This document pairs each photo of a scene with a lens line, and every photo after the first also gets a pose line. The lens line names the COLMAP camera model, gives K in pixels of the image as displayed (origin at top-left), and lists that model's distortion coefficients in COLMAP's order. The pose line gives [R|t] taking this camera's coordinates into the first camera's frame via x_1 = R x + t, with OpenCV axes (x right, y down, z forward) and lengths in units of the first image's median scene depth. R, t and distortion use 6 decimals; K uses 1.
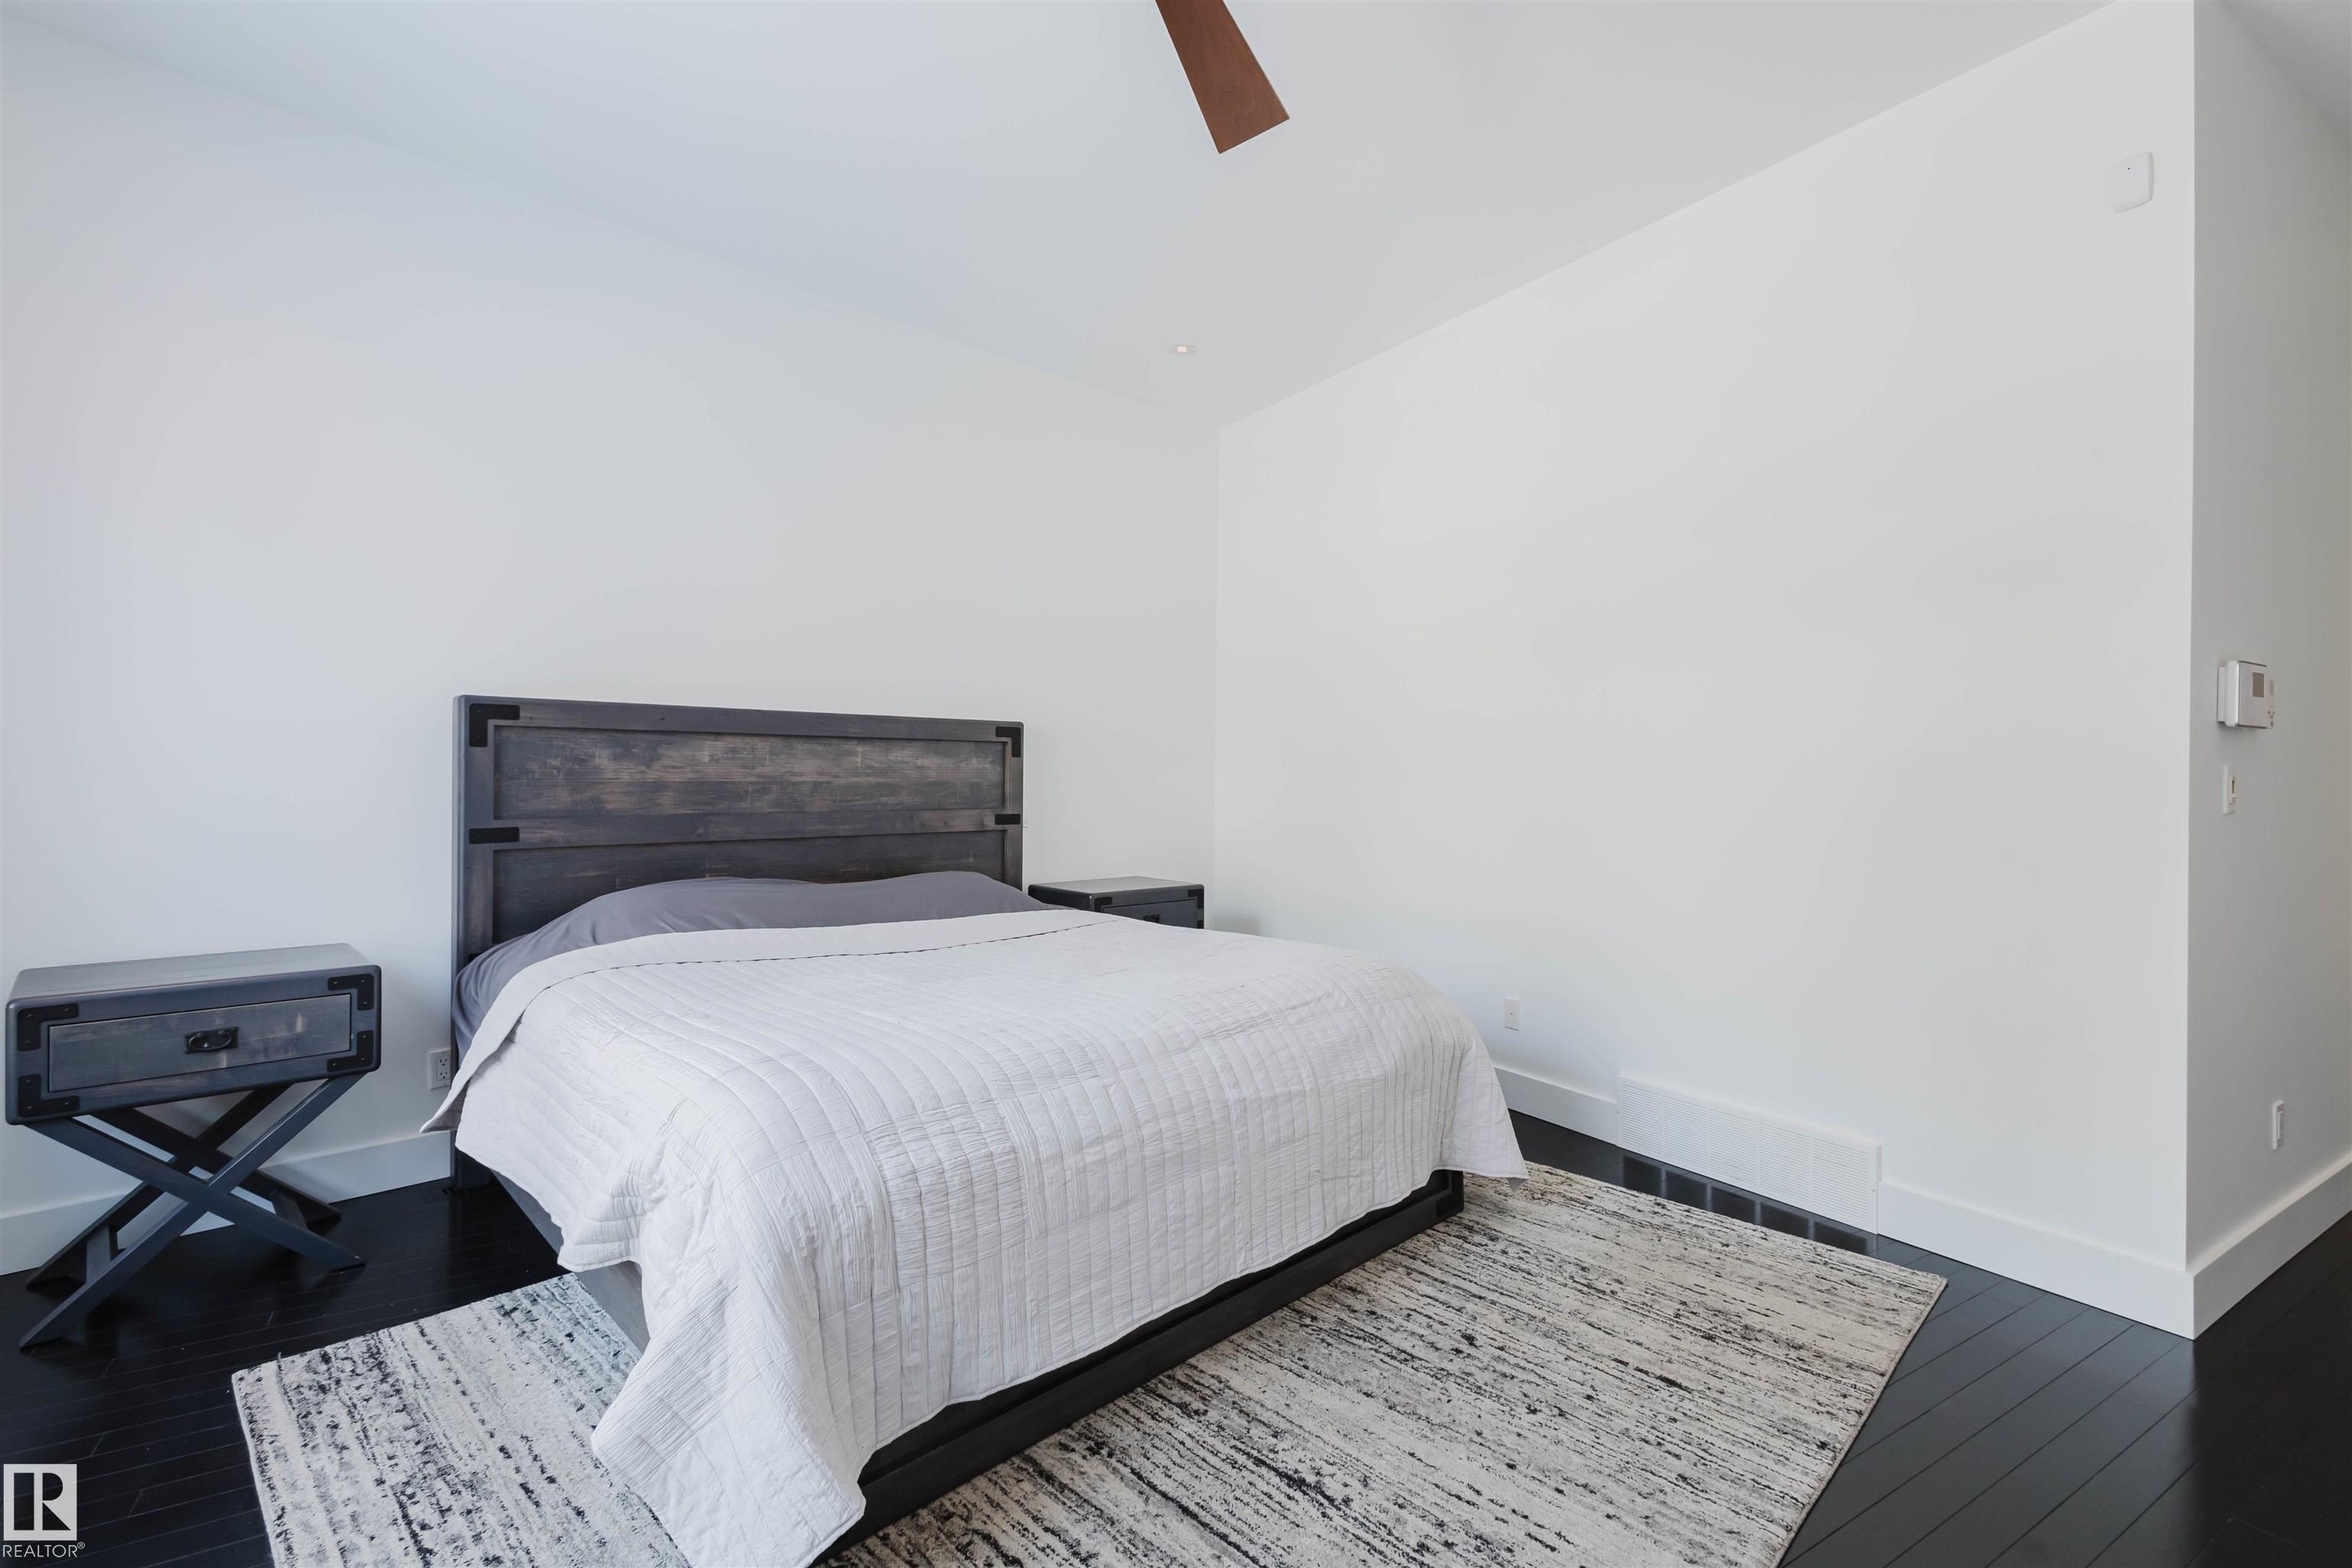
lens RADIAL K [[1084.5, 0, 1143.5], [0, 1084.5, 787.5], [0, 0, 1]] dist [0.012167, -0.002179]
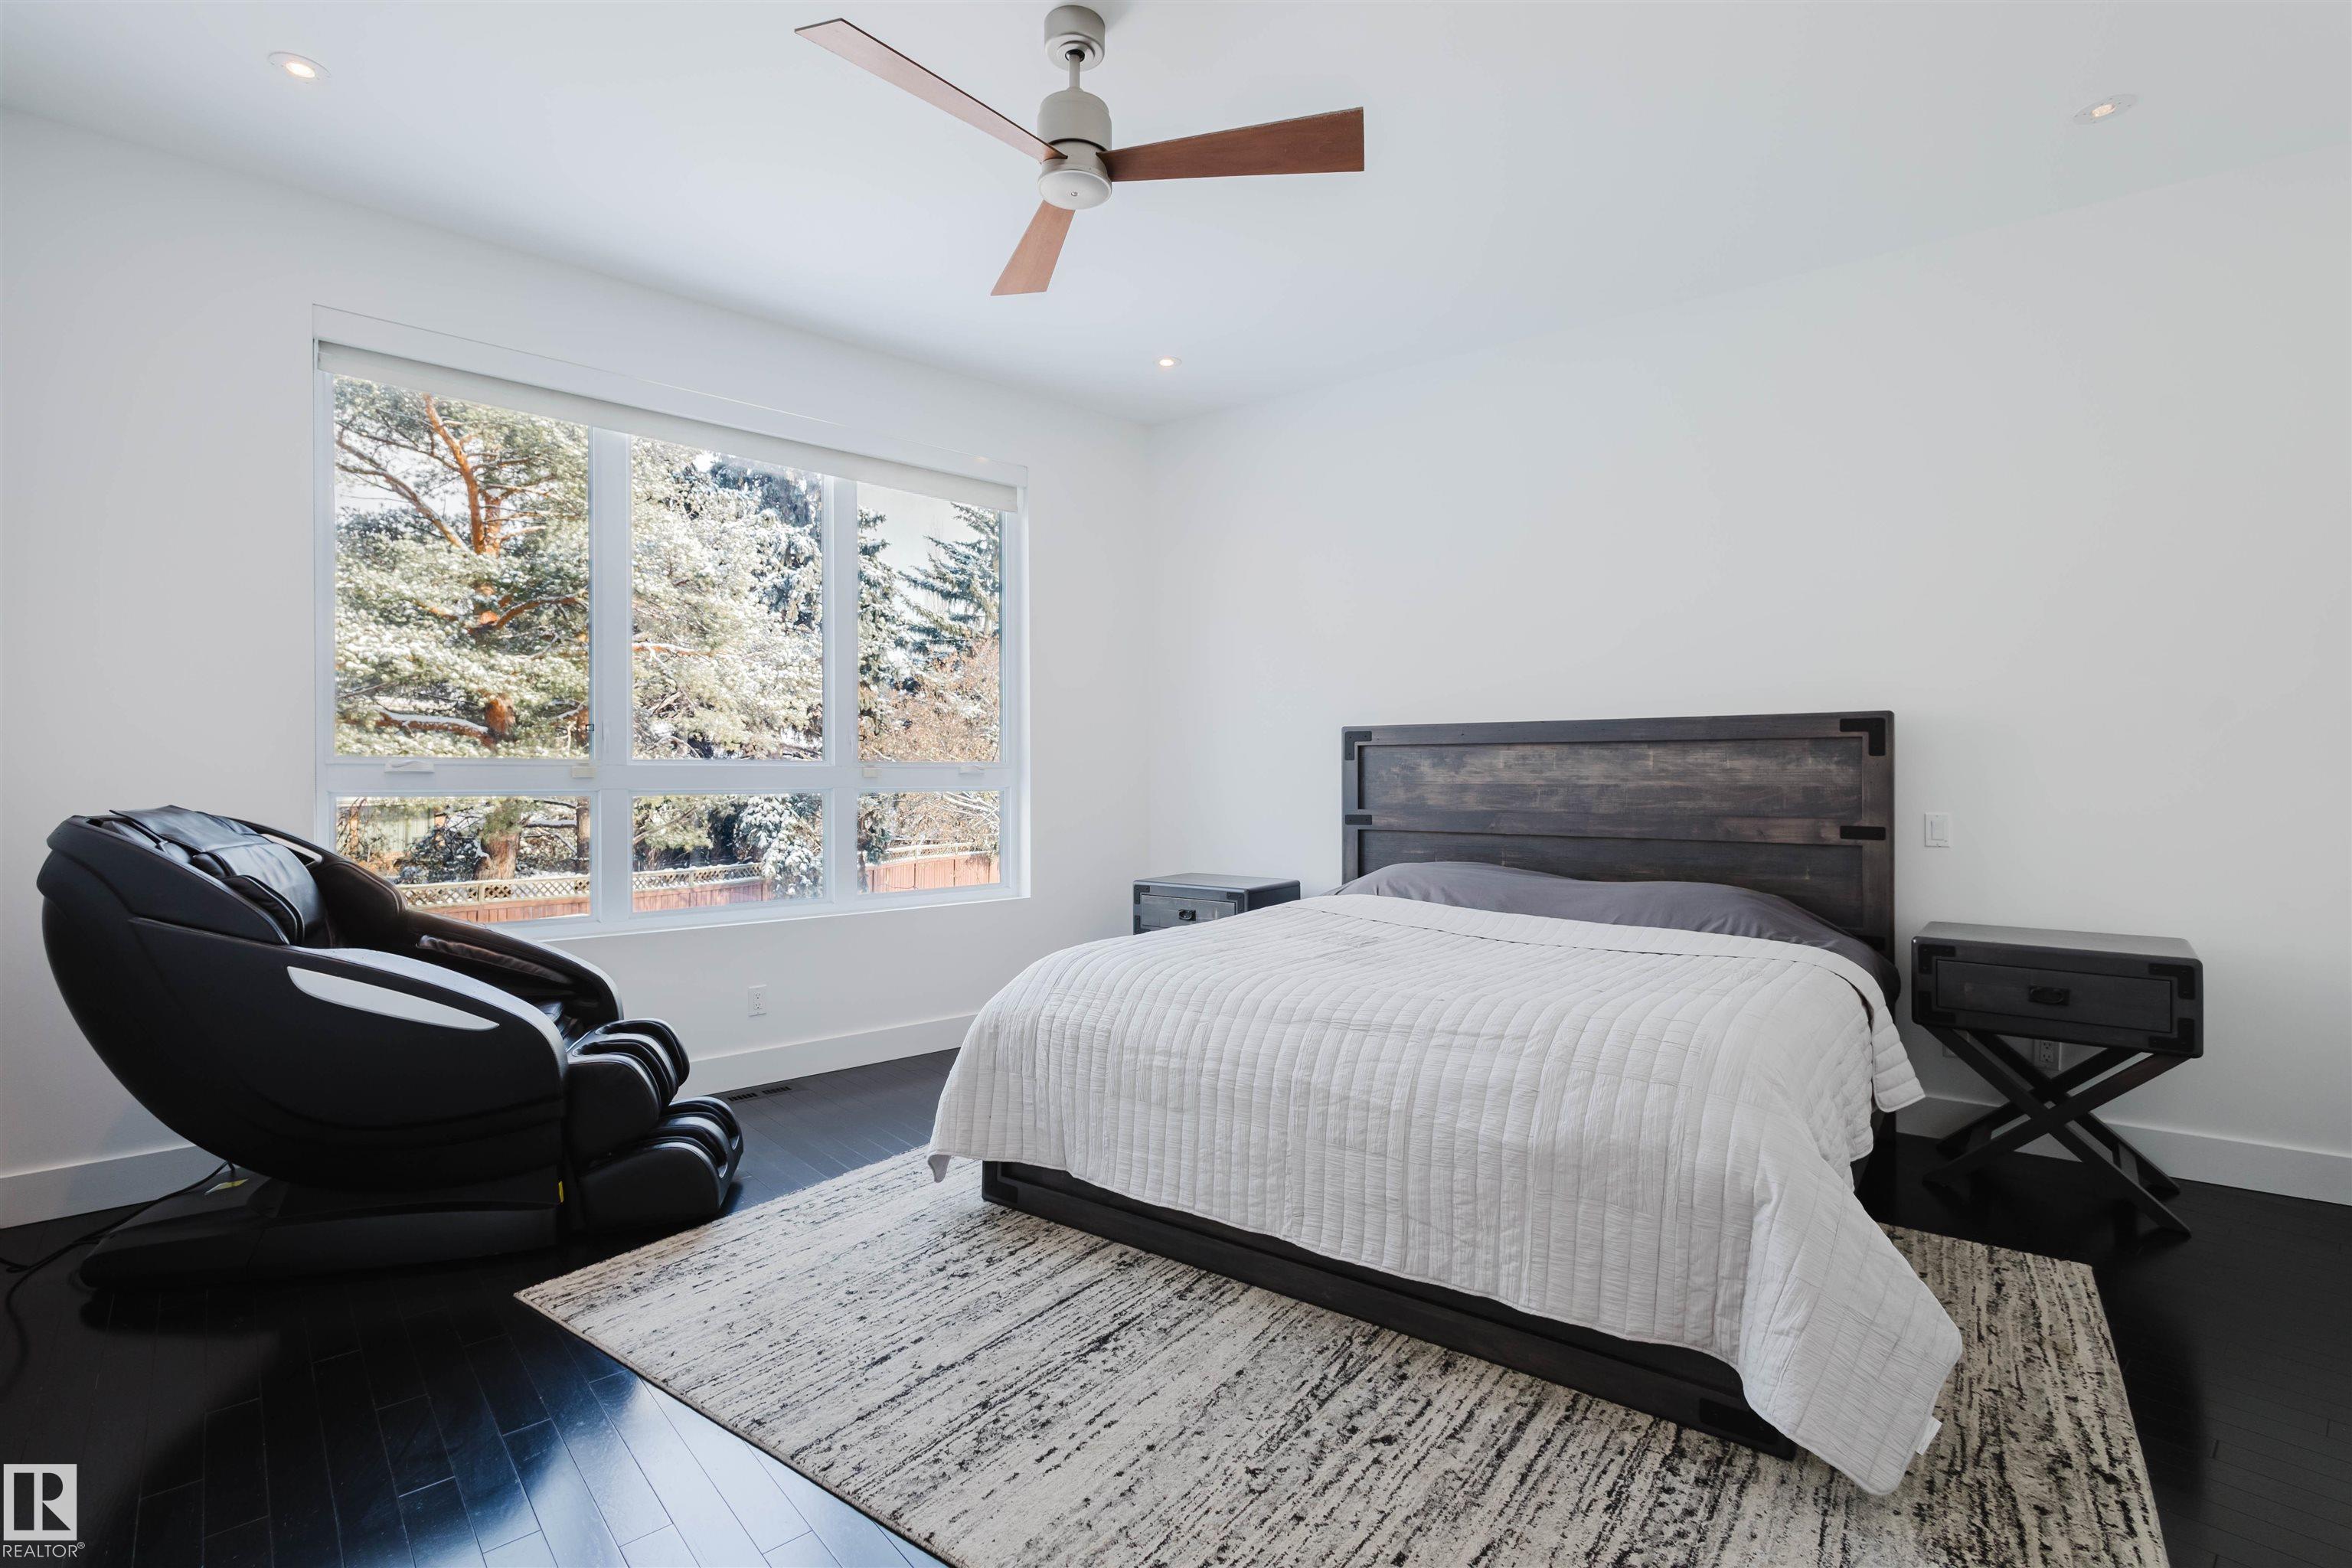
lens RADIAL K [[1084.5, 0, 1193.3], [0, 1084.5, 784.2], [0, 0, 1]] dist [0.012167, -0.002179]
pose [[0.174964, 0.002367, -0.984572, 0.975429], [-0.010370, 0.999946, 0.000562, -0.003636], [0.984520, 0.010112, 0.174979, 0.614230]]
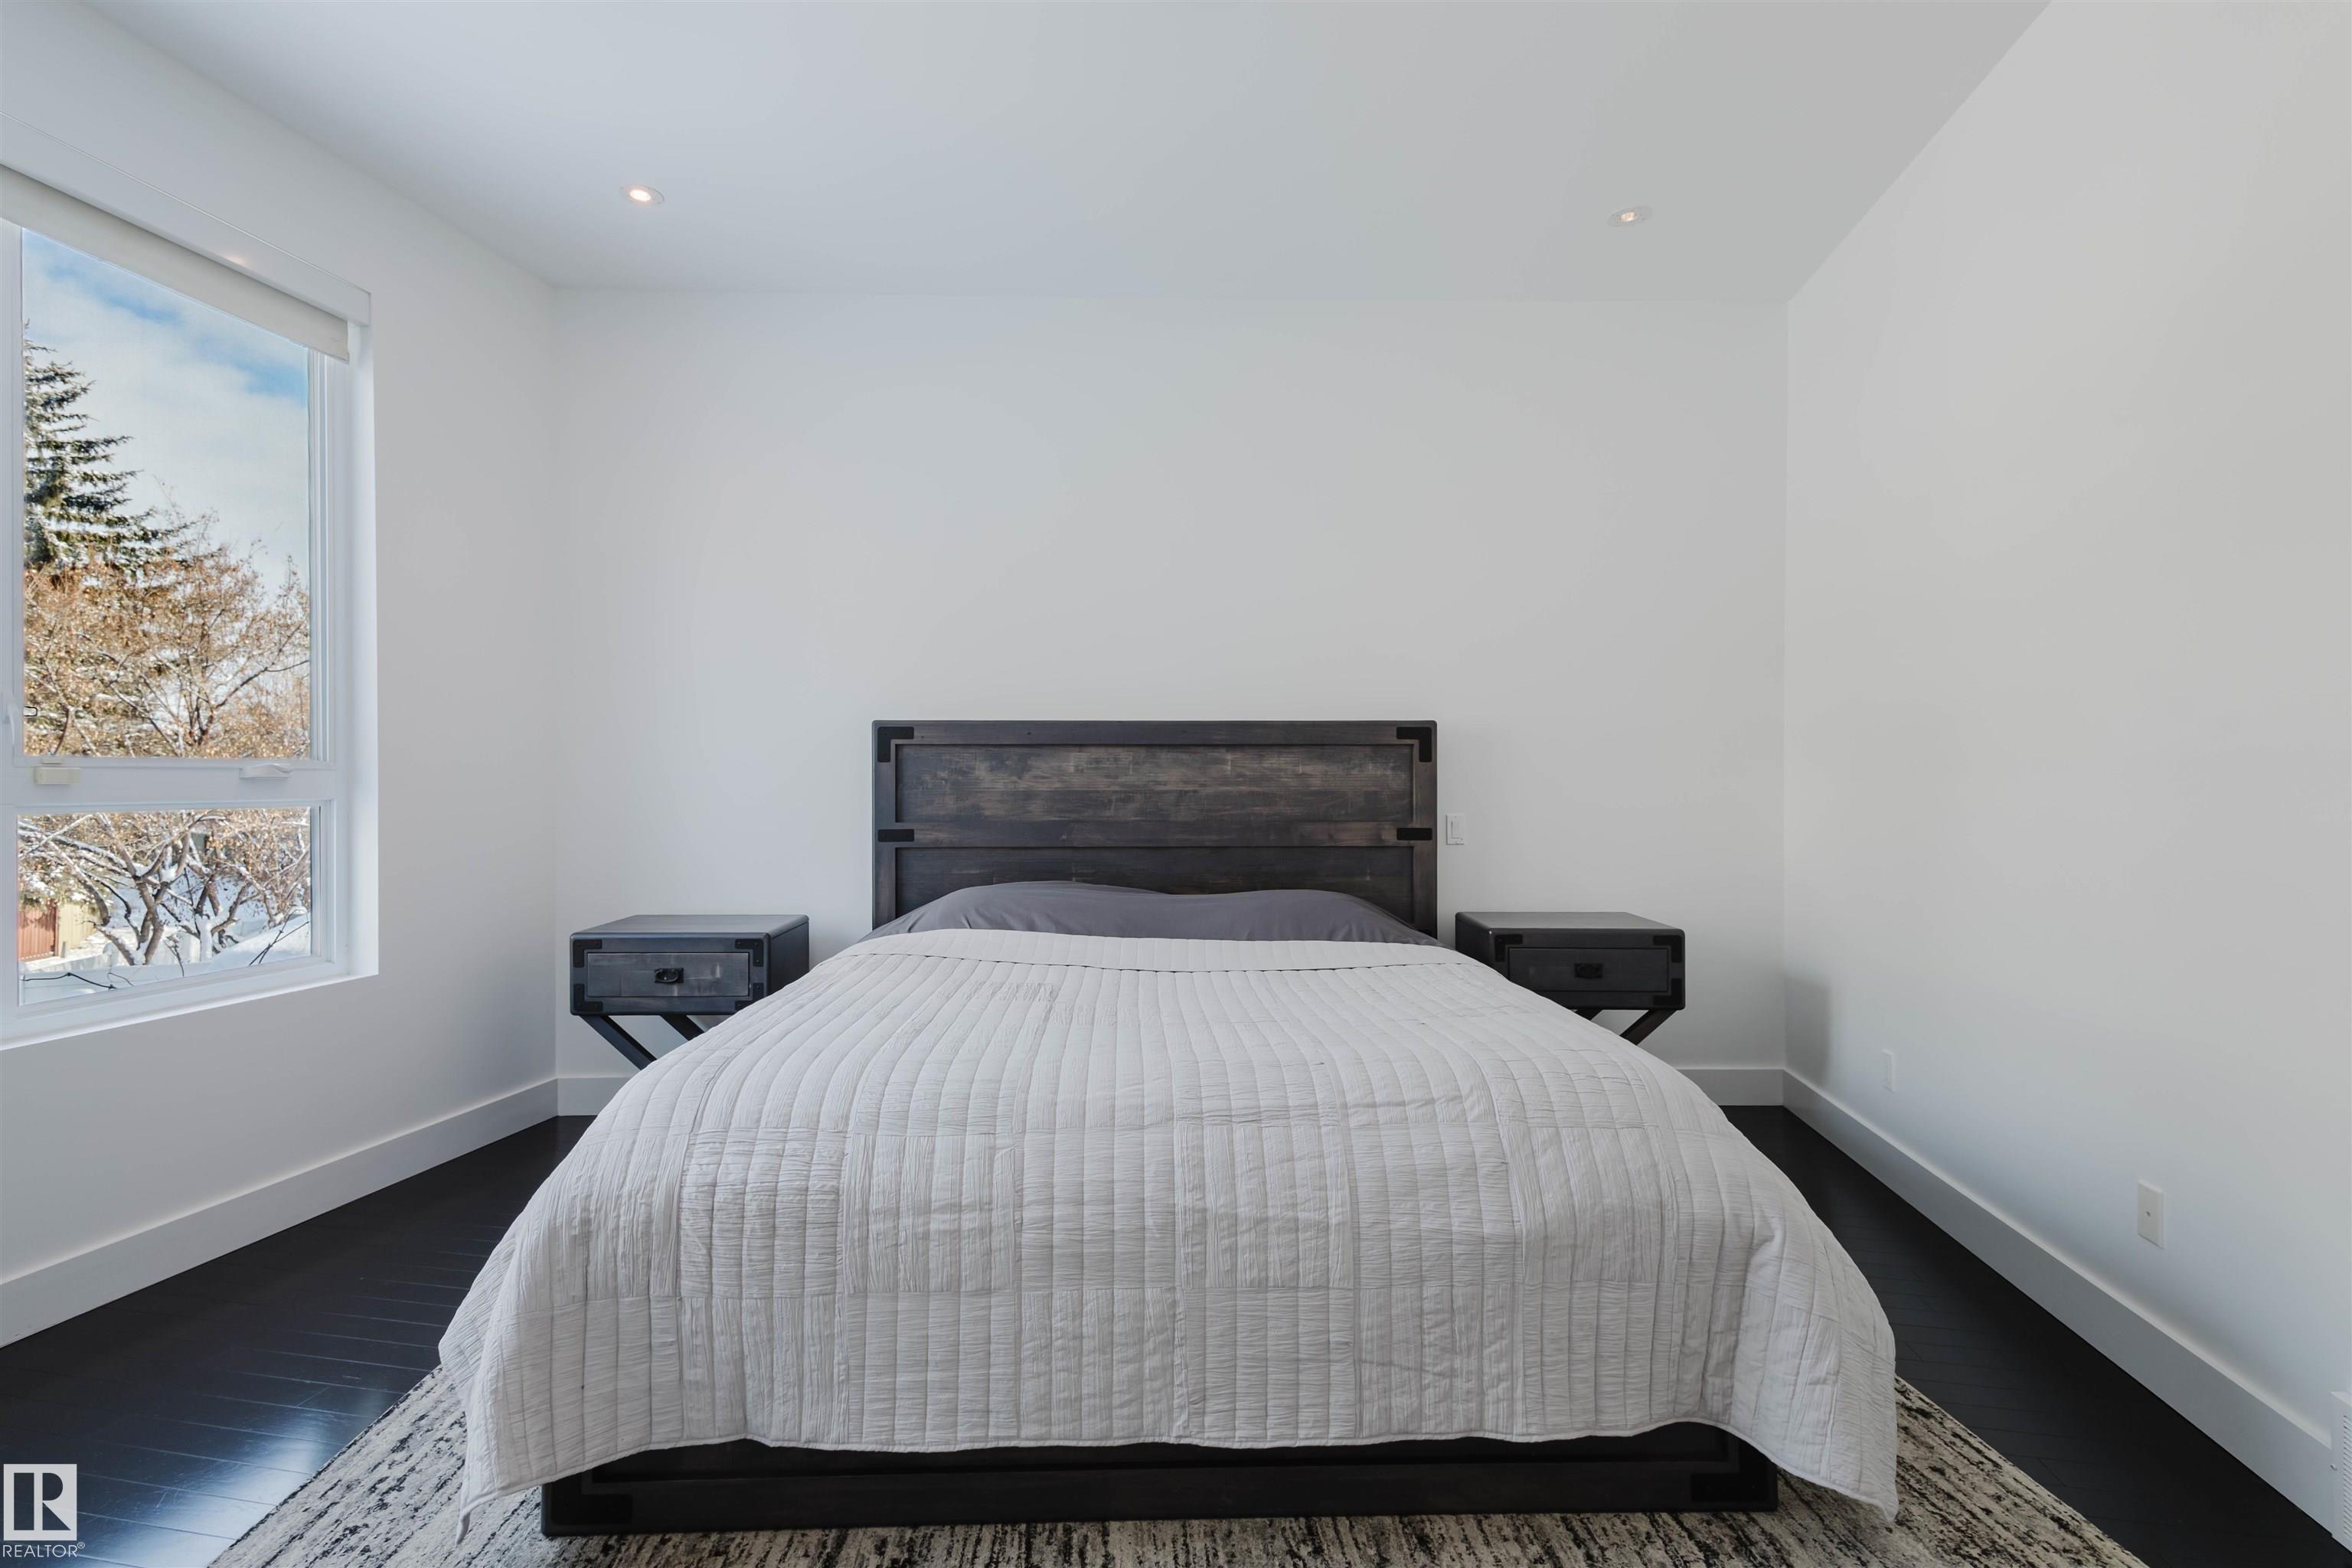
lens RADIAL K [[1084.5, 0, 1160.4], [0, 1084.5, 787.0], [0, 0, 1]] dist [0.012167, -0.002179]
pose [[0.729749, -0.004071, -0.683703, 0.519746], [-0.002400, 0.999961, -0.008516, -0.000432], [0.683711, 0.007856, 0.729711, 0.376531]]
